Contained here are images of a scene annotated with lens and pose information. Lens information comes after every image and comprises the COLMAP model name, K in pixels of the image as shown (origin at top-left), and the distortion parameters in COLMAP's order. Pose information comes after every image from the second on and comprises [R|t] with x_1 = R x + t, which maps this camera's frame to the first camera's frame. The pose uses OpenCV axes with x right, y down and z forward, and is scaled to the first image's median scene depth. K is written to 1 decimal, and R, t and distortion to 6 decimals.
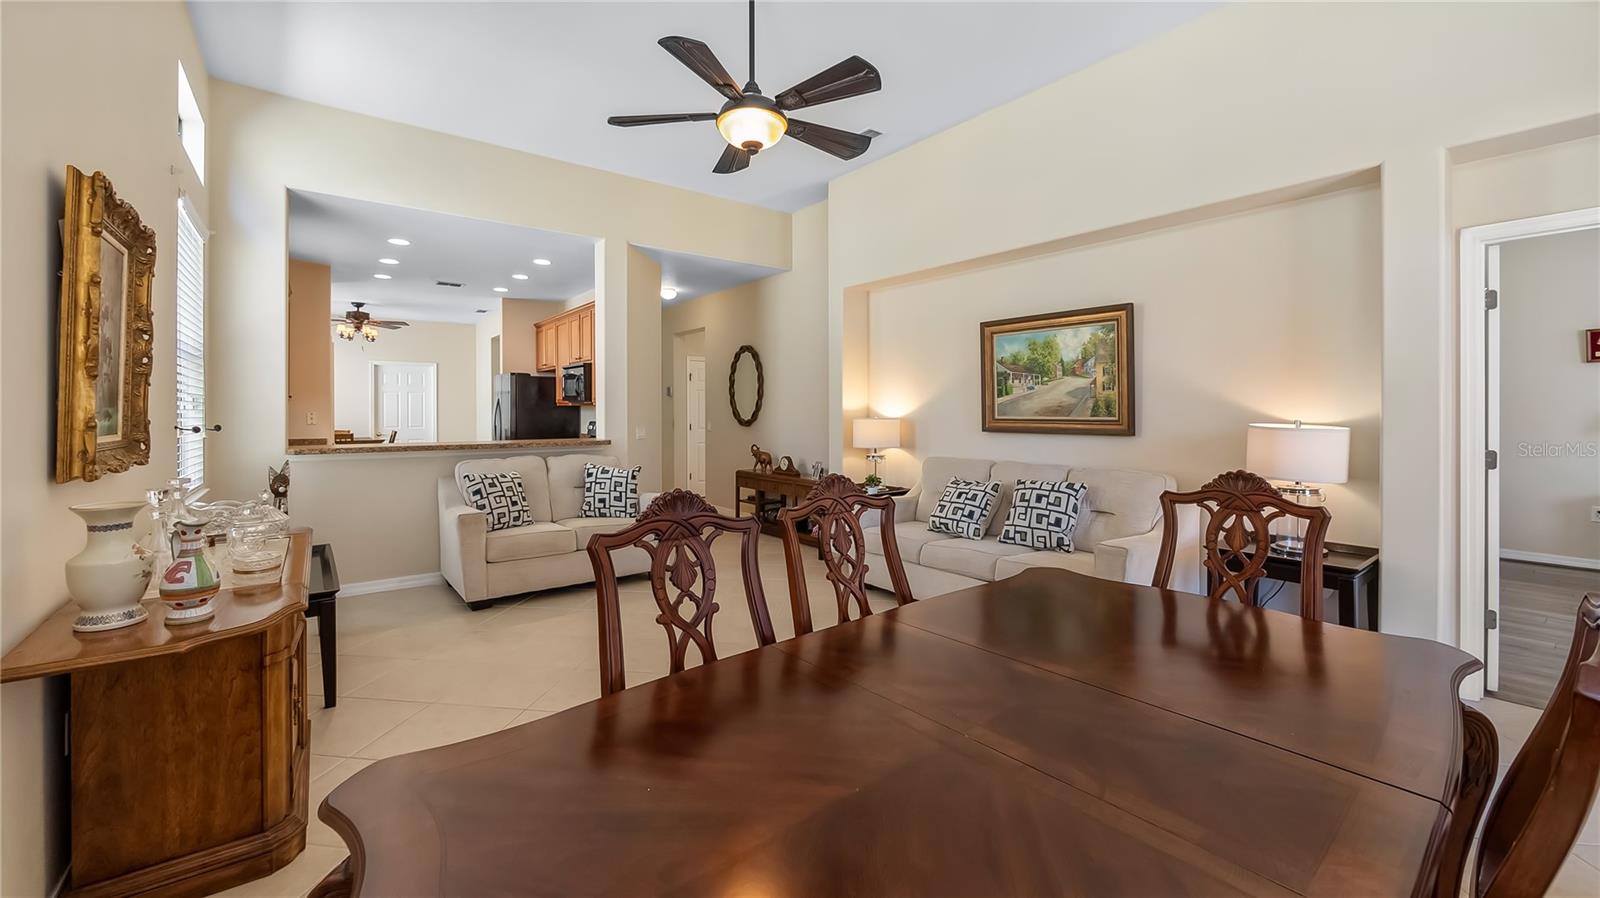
lens RADIAL K [[639.3, 0, 797.7], [0, 639.3, 411.8], [0, 0, 1]] dist [-0.000830, -0.000265]
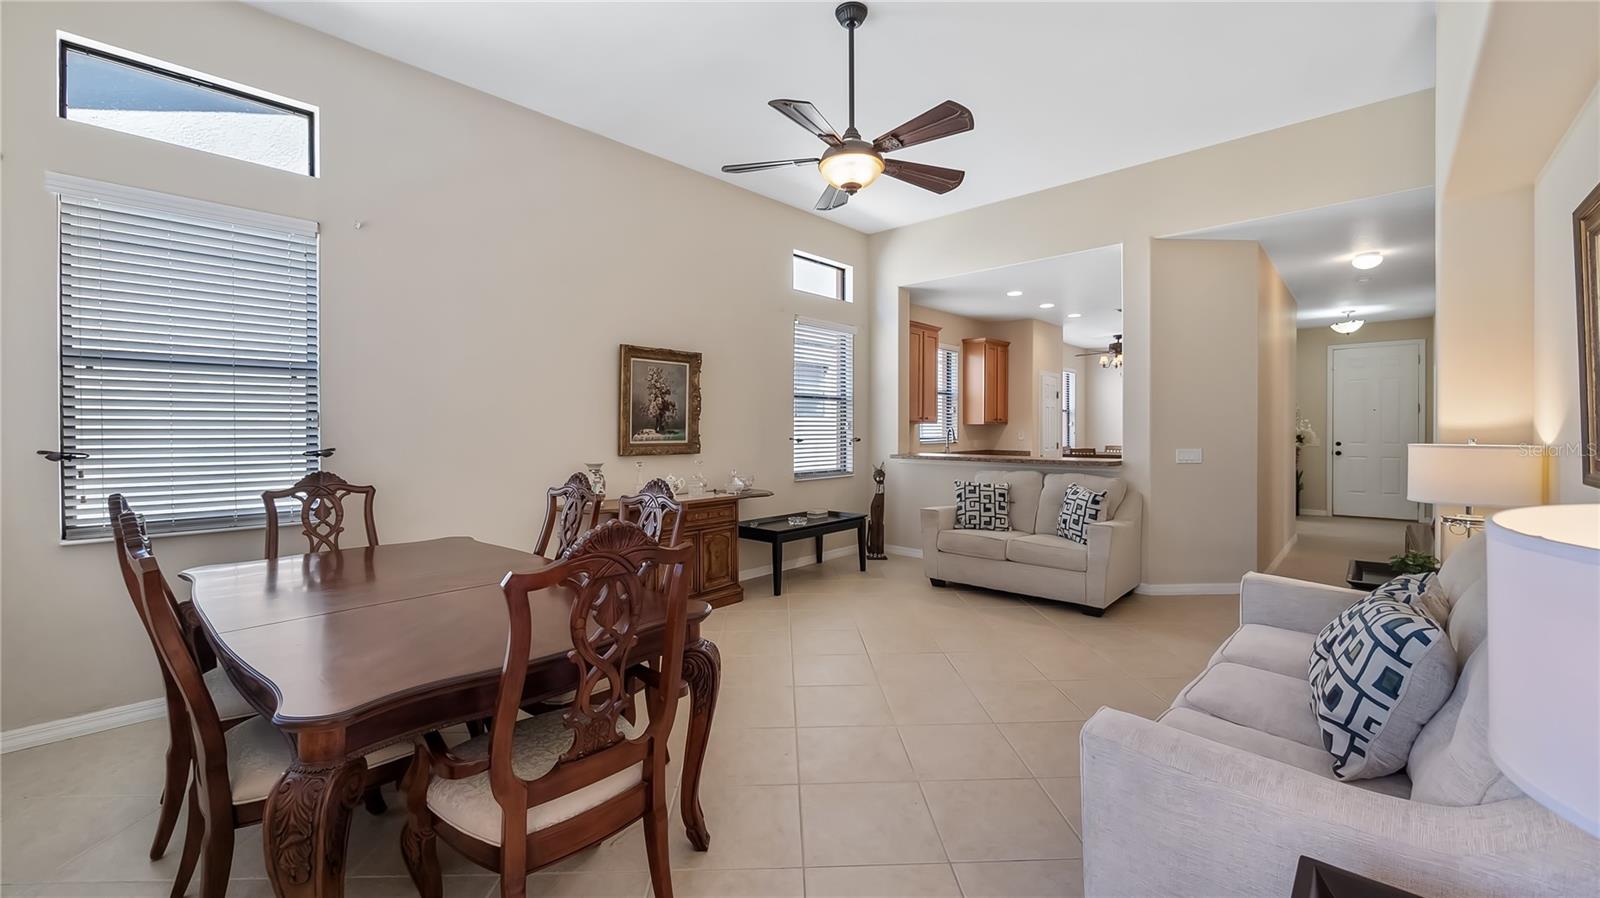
lens RADIAL K [[636.0, 0, 804.5], [0, 636.0, 439.1], [0, 0, 1]] dist [-0.000801, -0.000085]
pose [[0.182472, 0.014939, -0.983098, 0.392332], [-0.000734, 0.999886, 0.015058, -0.001799], [0.983211, -0.002026, 0.182462, 0.284483]]
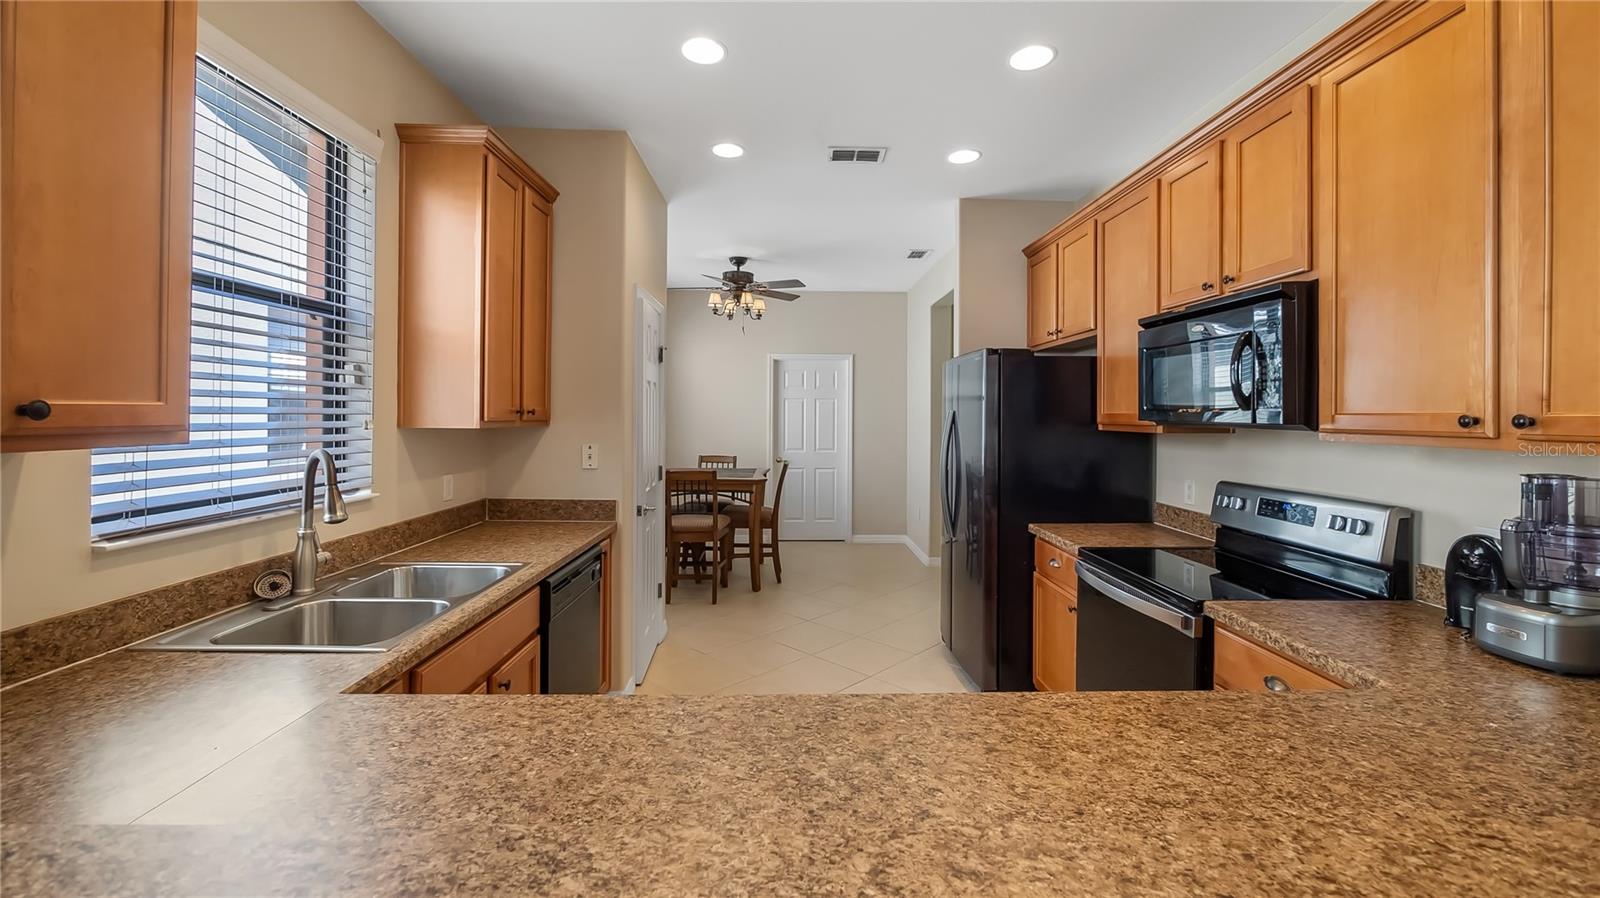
lens RADIAL K [[639.3, 0, 797.7], [0, 639.3, 411.8], [0, 0, 1]] dist [-0.000830, -0.000265]
pose [[0.805554, 0.004664, -0.592504, -0.317926], [-0.009268, 0.999946, -0.004730, -0.019891], [0.592450, 0.009301, 0.805553, 0.628804]]
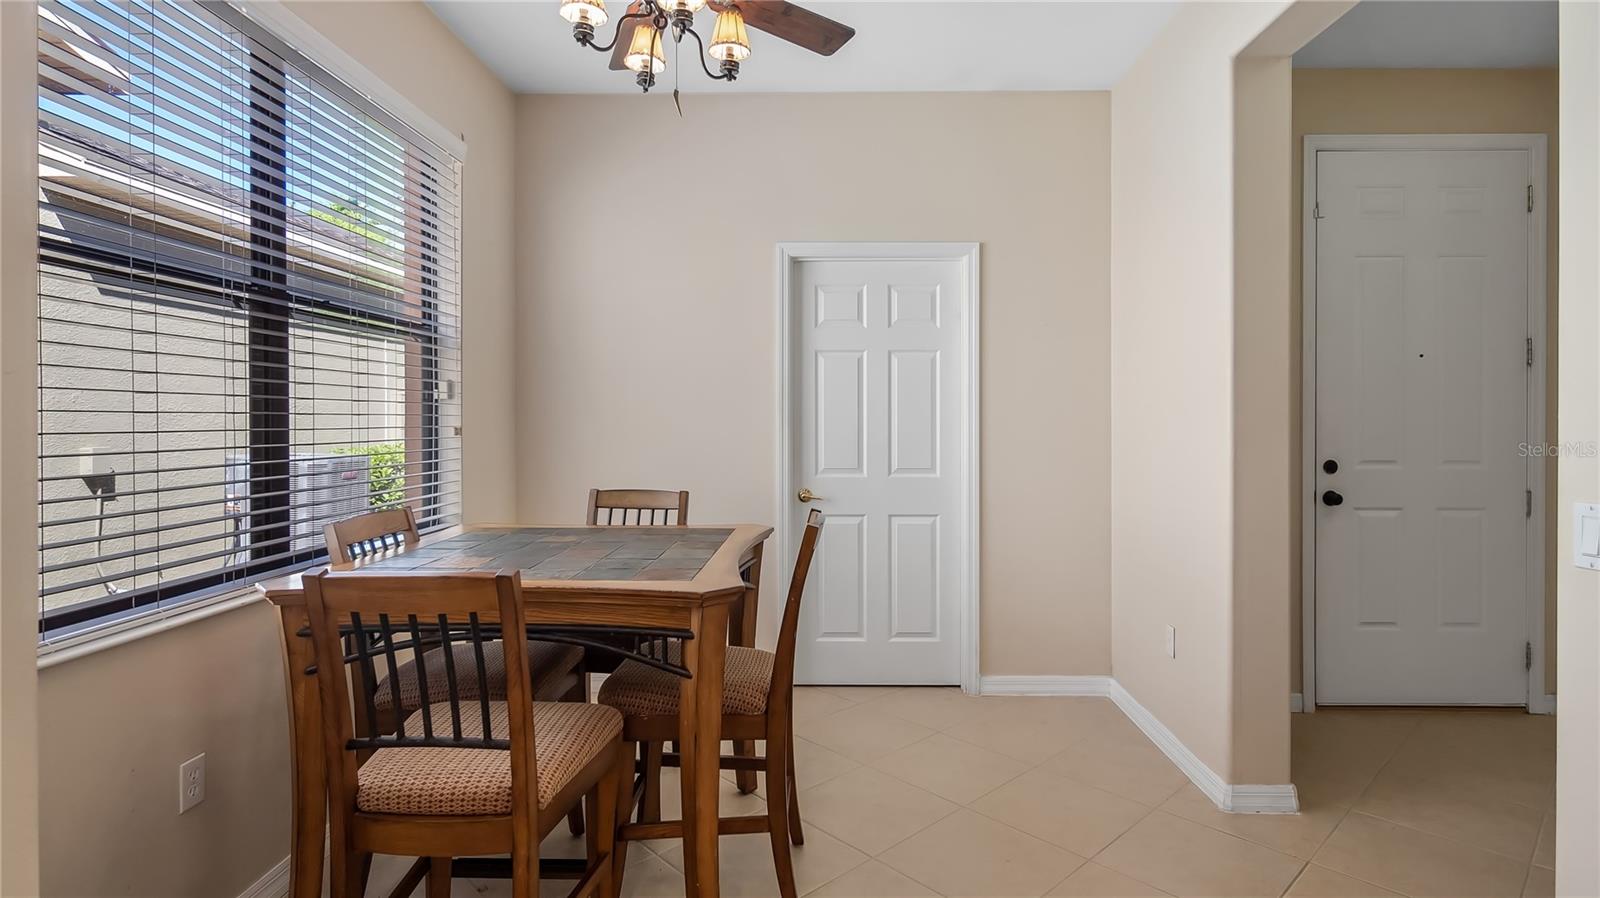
lens RADIAL K [[832.3, 0, 798.7], [0, 832.3, 413.2], [0, 0, 1]] dist [-0.001194, -0.000282]
pose [[0.775797, 0.002758, -0.630976, -0.575735], [-0.003849, 0.999993, -0.000361, -0.004285], [0.630971, 0.002709, 0.775802, 0.970308]]
